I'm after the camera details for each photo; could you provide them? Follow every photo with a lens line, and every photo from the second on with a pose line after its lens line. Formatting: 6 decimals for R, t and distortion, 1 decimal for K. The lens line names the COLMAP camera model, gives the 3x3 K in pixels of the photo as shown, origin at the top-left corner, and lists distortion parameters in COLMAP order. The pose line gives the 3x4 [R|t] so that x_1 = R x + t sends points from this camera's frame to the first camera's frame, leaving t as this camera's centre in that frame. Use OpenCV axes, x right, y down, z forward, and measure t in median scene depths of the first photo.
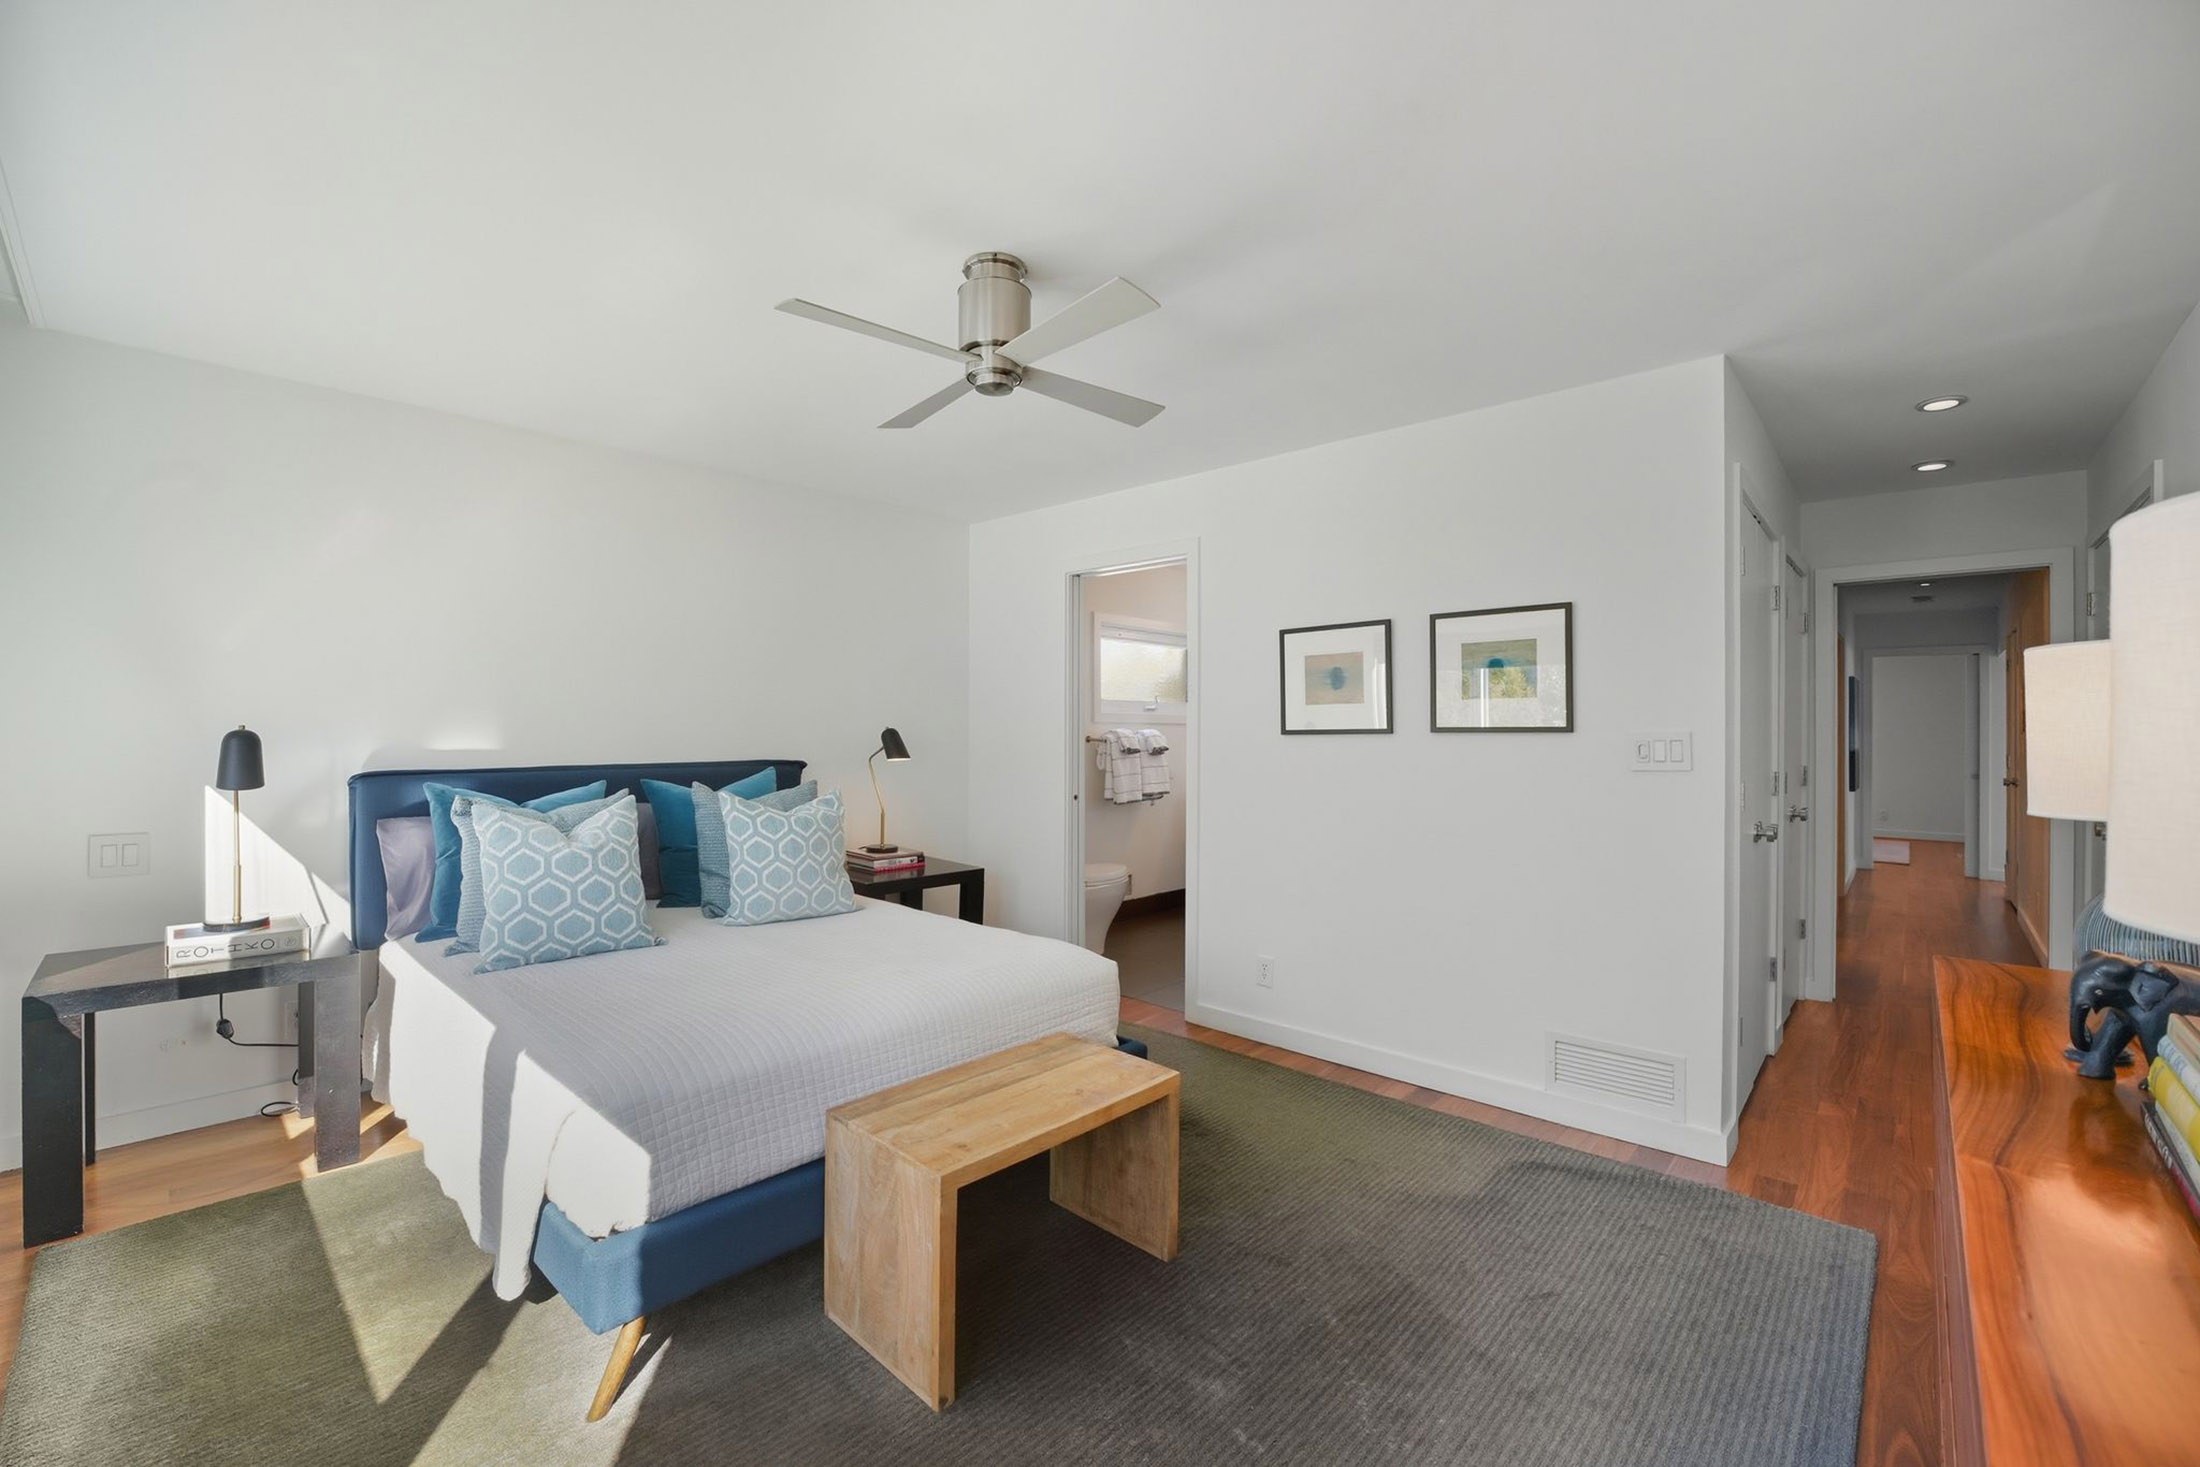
lens RADIAL K [[901.3, 0, 1095.5], [0, 901.3, 733.9], [0, 0, 1]] dist [-0.017119, -0.000256]
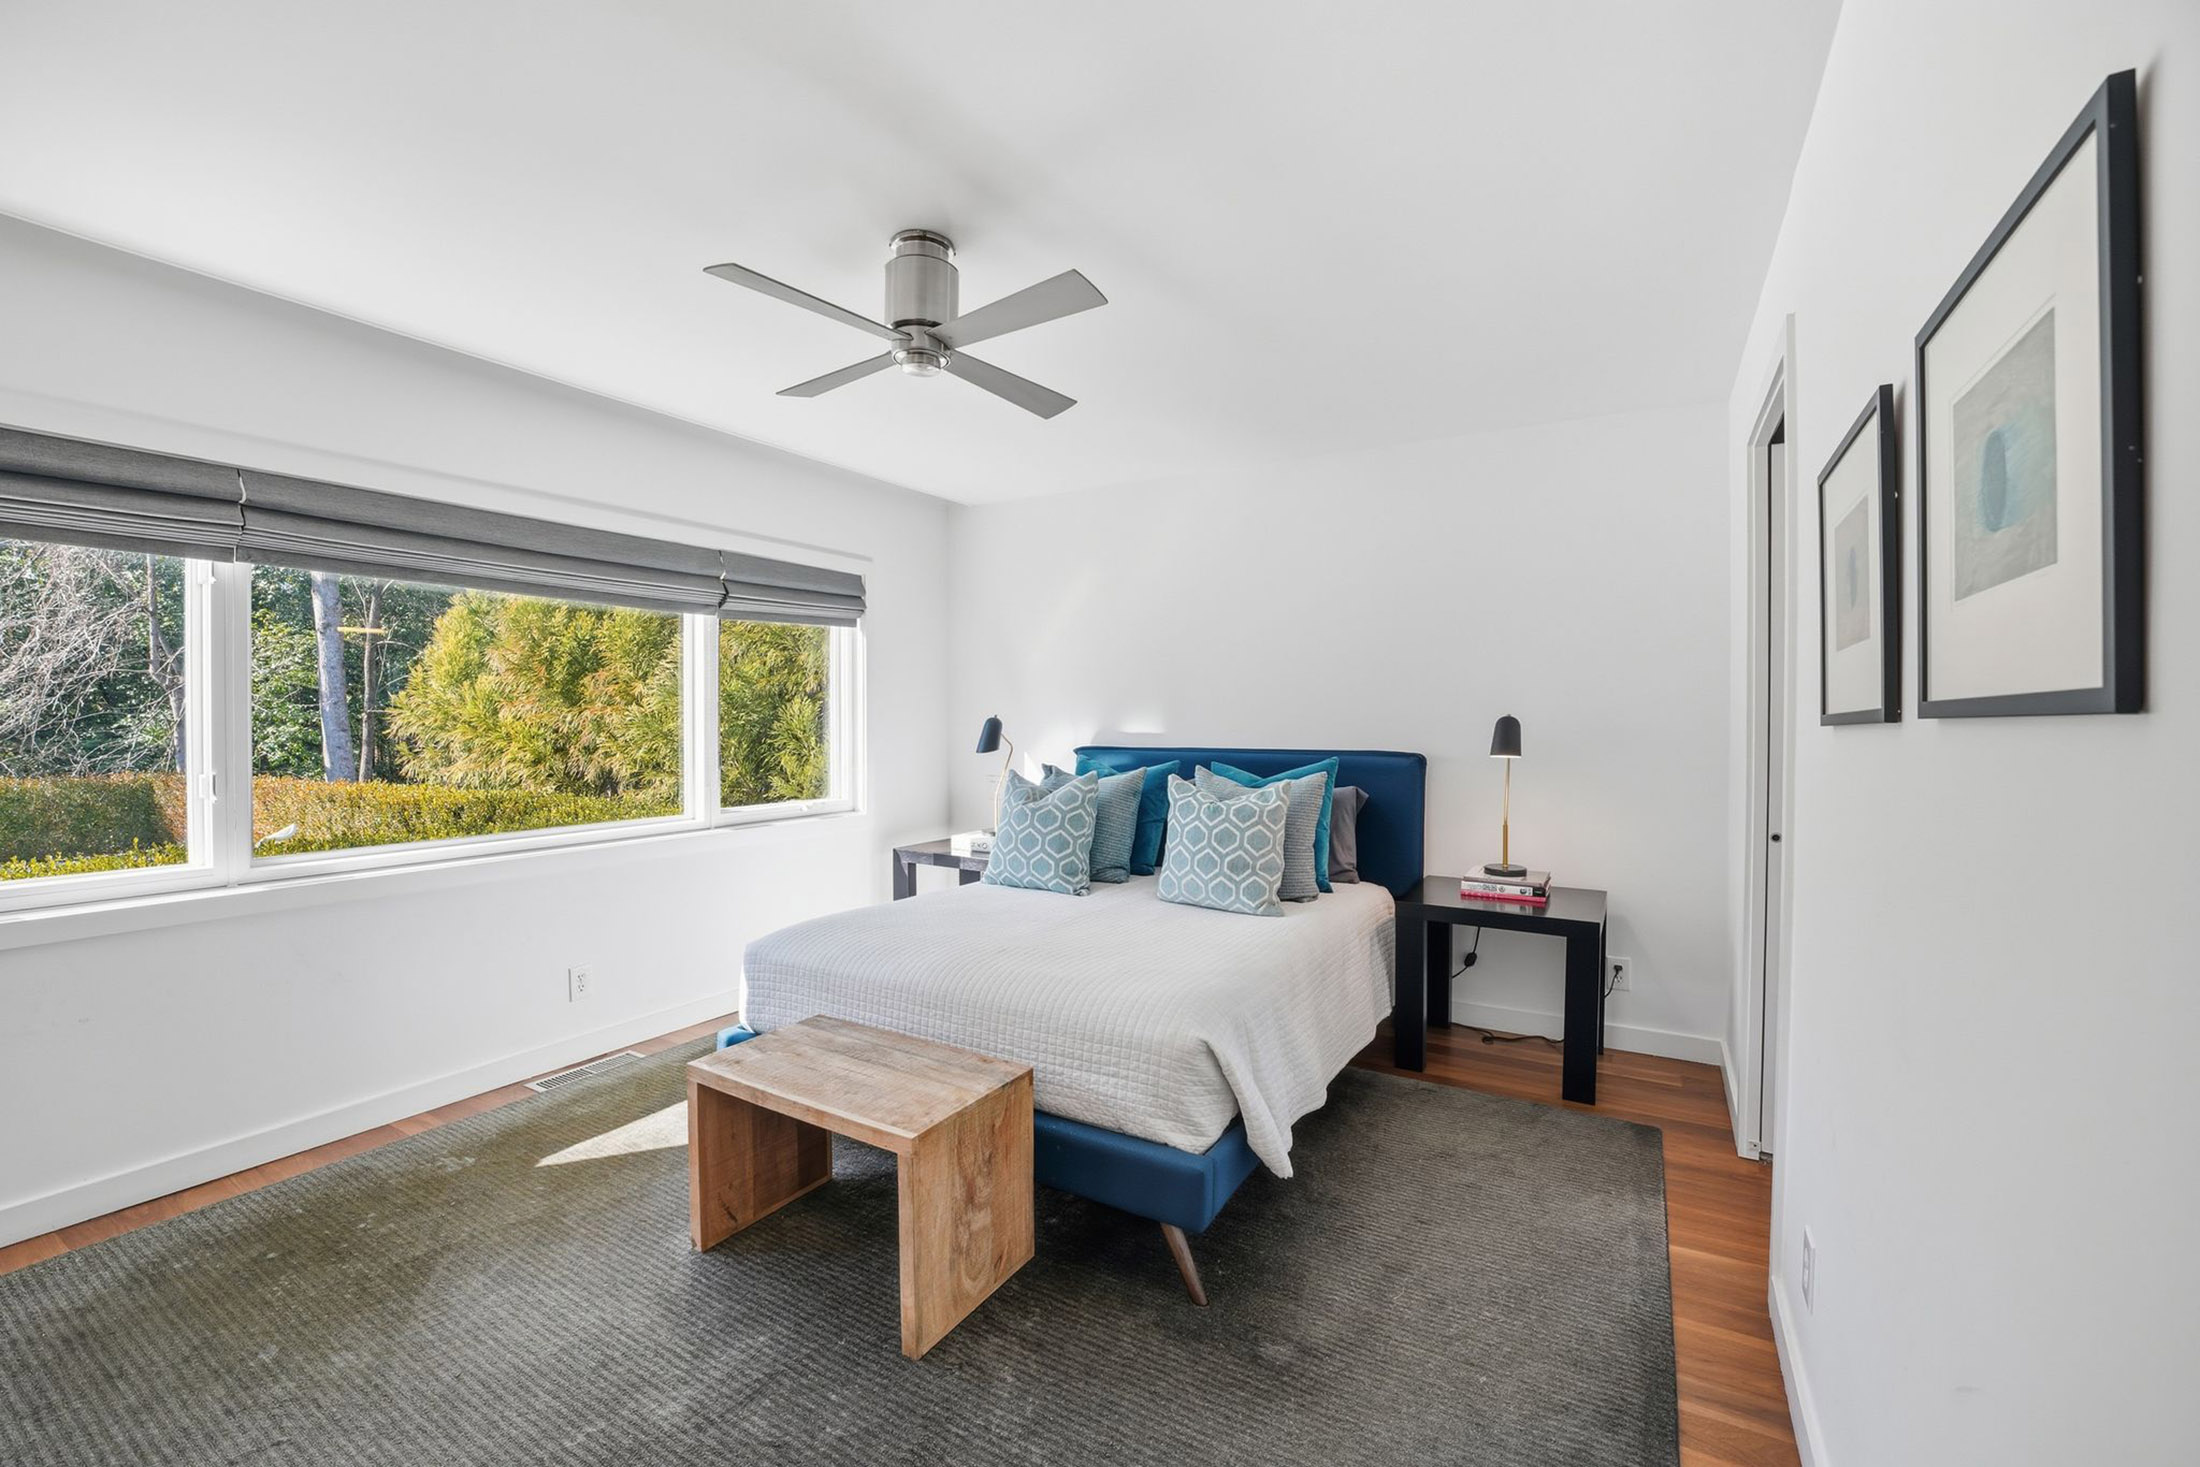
lens RADIAL K [[901.3, 0, 1096.0], [0, 901.3, 728.7], [0, 0, 1]] dist [-0.017119, -0.000256]
pose [[0.219916, 0.007891, -0.975487, 0.448952], [-0.005119, 0.999963, 0.006935, 0.000887], [0.975505, 0.003469, 0.219948, 0.481742]]
